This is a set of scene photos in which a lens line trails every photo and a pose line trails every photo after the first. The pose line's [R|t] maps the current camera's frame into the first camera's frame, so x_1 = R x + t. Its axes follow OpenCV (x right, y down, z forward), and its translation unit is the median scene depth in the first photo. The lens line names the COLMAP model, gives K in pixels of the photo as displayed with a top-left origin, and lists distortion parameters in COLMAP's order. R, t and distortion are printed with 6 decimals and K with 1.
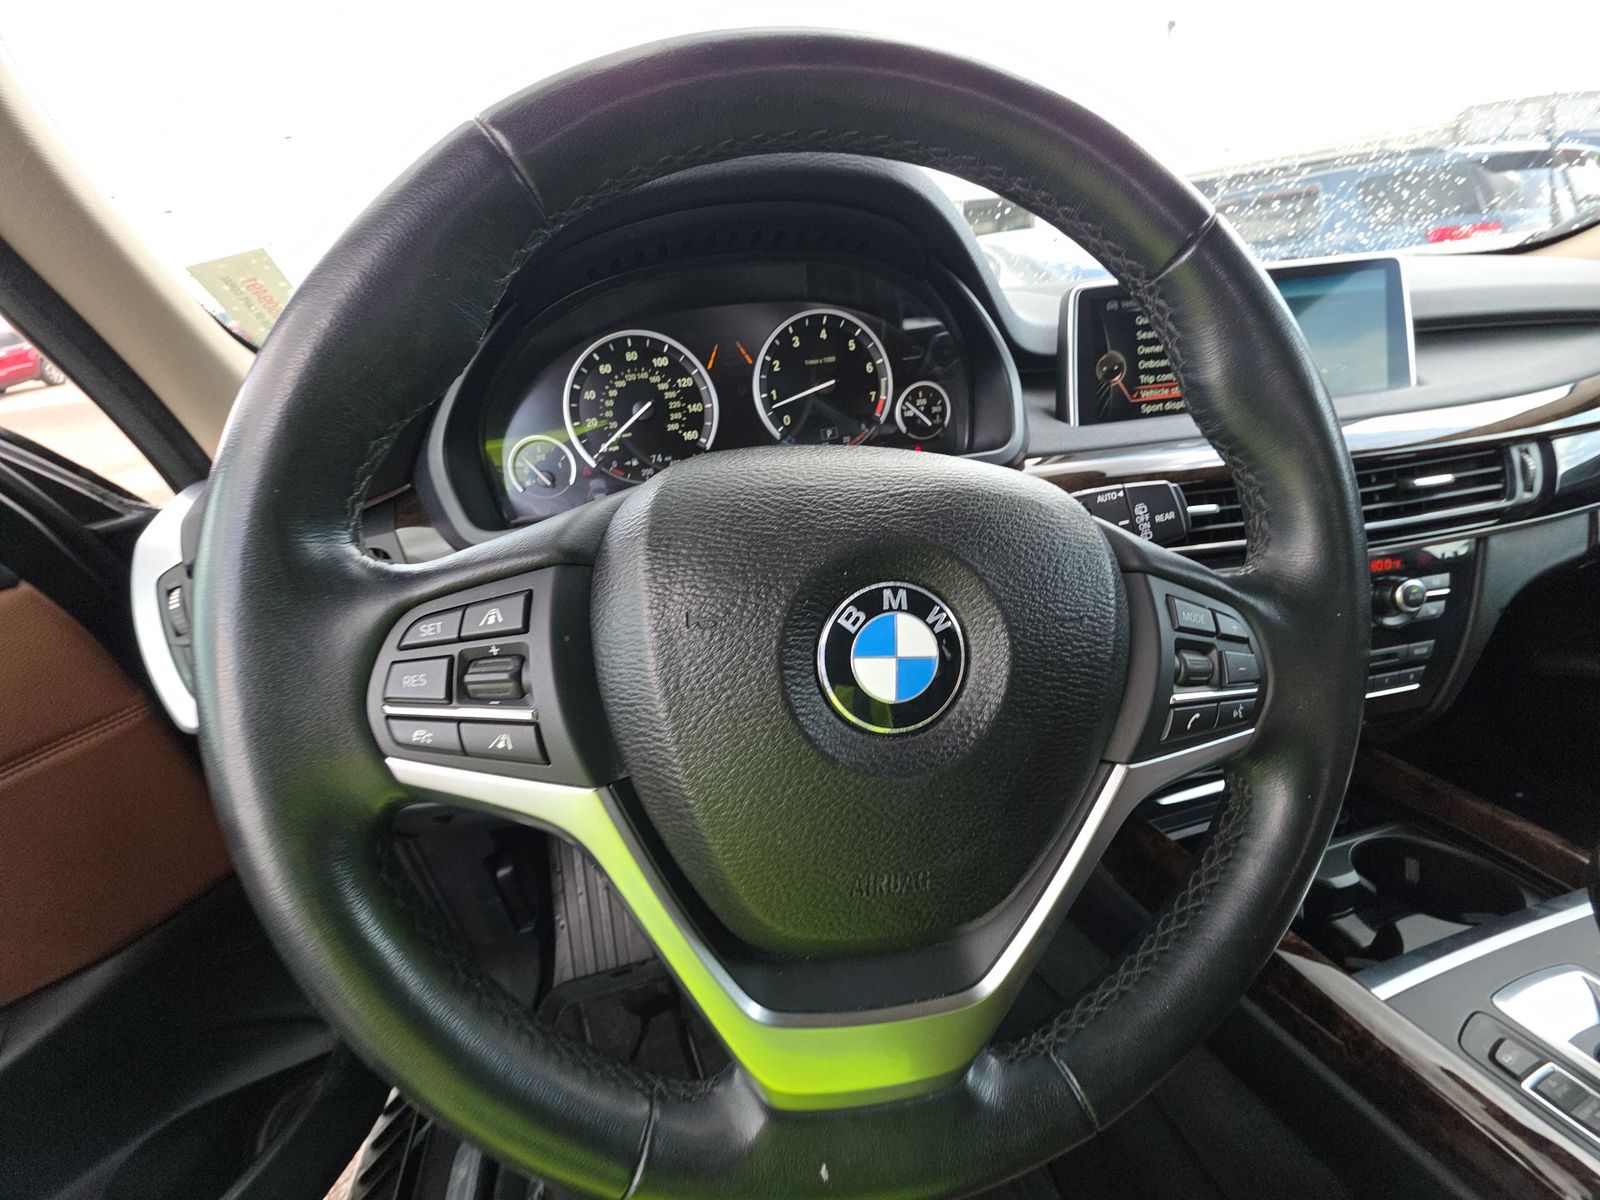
lens RADIAL K [[630.0, 0, 800.0], [0, 630.0, 600.0], [0, 0, 1]] dist [0.015591, -0.009950]
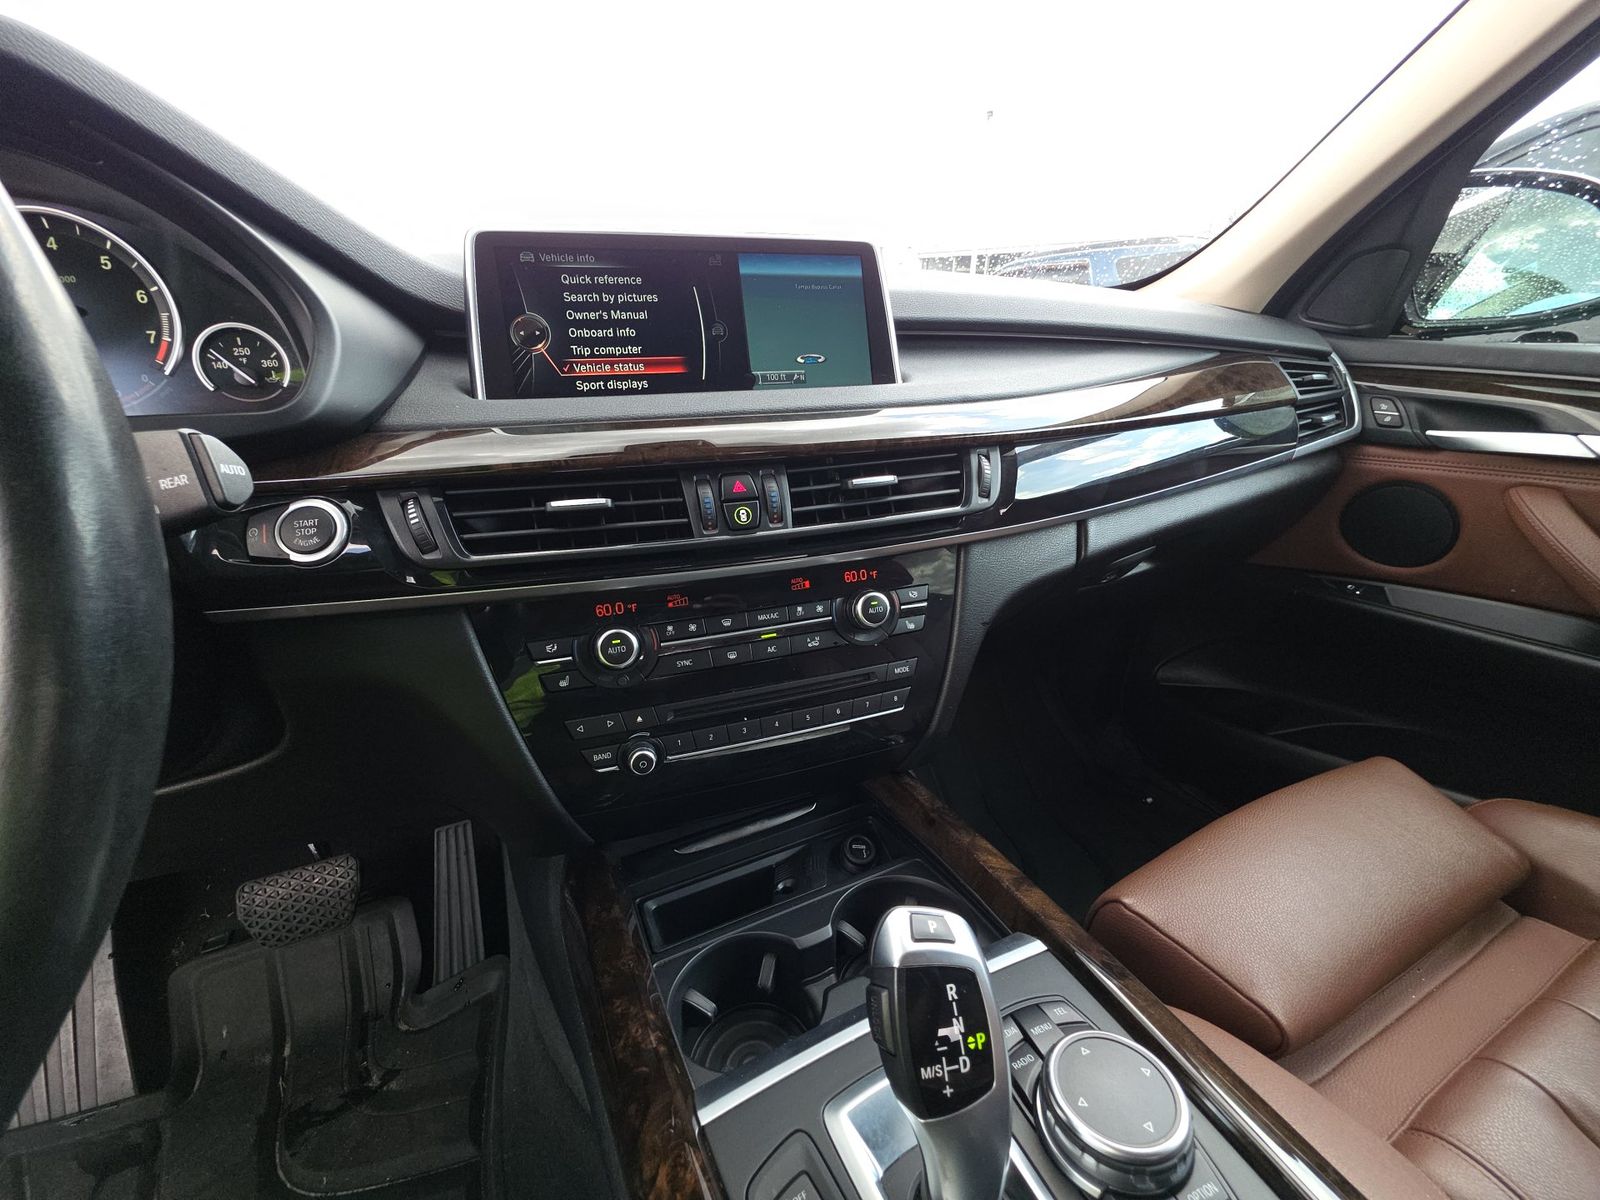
lens RADIAL K [[630.0, 0, 800.0], [0, 630.0, 600.0], [0, 0, 1]] dist [0.015591, -0.009950]
pose [[0.978868, 0.000130, 0.204492, 0.706348], [0.006381, 0.999493, -0.031181, 0.007560], [-0.204392, 0.031827, 0.978372, 0.146639]]
